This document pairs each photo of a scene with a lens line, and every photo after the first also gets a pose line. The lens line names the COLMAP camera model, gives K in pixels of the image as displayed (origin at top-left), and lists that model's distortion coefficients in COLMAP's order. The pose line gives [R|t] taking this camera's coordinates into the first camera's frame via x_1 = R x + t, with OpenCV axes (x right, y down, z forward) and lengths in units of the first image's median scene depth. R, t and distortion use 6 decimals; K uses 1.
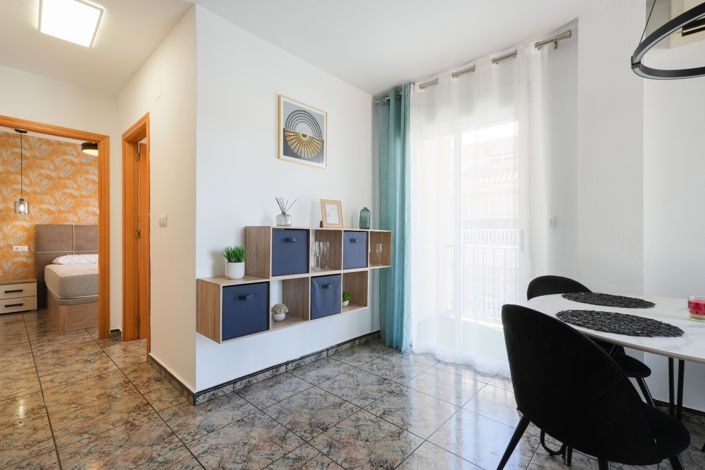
lens RADIAL K [[324.5, 0, 332.6], [0, 324.5, 231.4], [0, 0, 1]] dist [-0.004225, 0.002469]
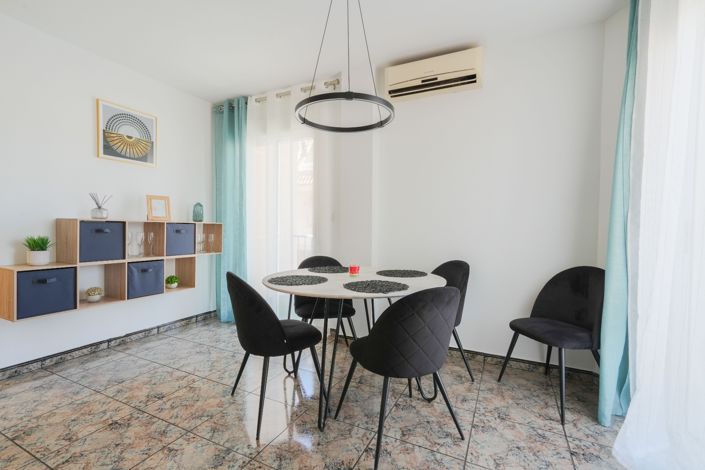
lens RADIAL K [[324.5, 0, 353.8], [0, 324.5, 233.6], [0, 0, 1]] dist [-0.004225, 0.002469]
pose [[0.954966, -0.008386, 0.296598, 0.314978], [0.000638, 0.999656, 0.026210, 0.006107], [-0.296715, -0.024840, 0.954643, -0.293702]]
